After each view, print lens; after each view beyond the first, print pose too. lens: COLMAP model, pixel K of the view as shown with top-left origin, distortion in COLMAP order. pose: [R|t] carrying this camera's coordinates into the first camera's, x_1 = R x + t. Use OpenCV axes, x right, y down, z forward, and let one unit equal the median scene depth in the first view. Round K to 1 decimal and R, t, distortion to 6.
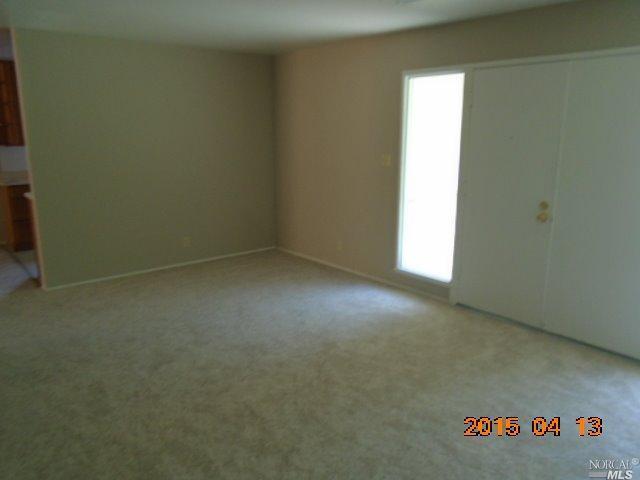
lens RADIAL K [[479.9, 0, 320.3], [0, 479.9, 229.2], [0, 0, 1]] dist [0.001106, -0.000864]
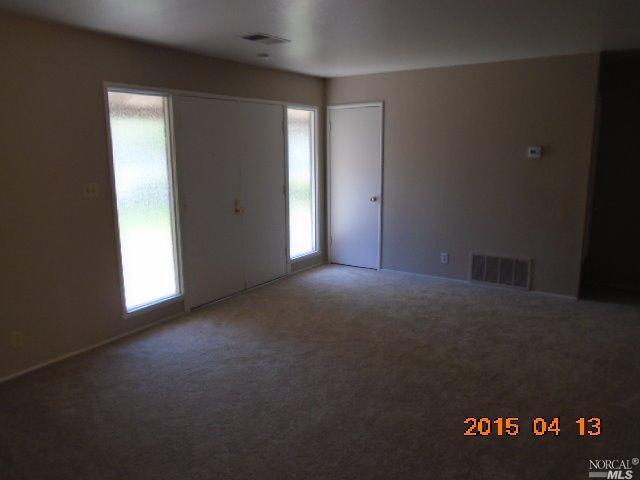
lens RADIAL K [[479.9, 0, 320.3], [0, 479.9, 229.2], [0, 0, 1]] dist [0.001106, -0.000864]
pose [[-0.239078, -0.178296, 0.954491, -0.777732], [0.198737, 0.953203, 0.227834, -0.204020], [-0.950445, 0.244163, -0.192455, 0.881469]]
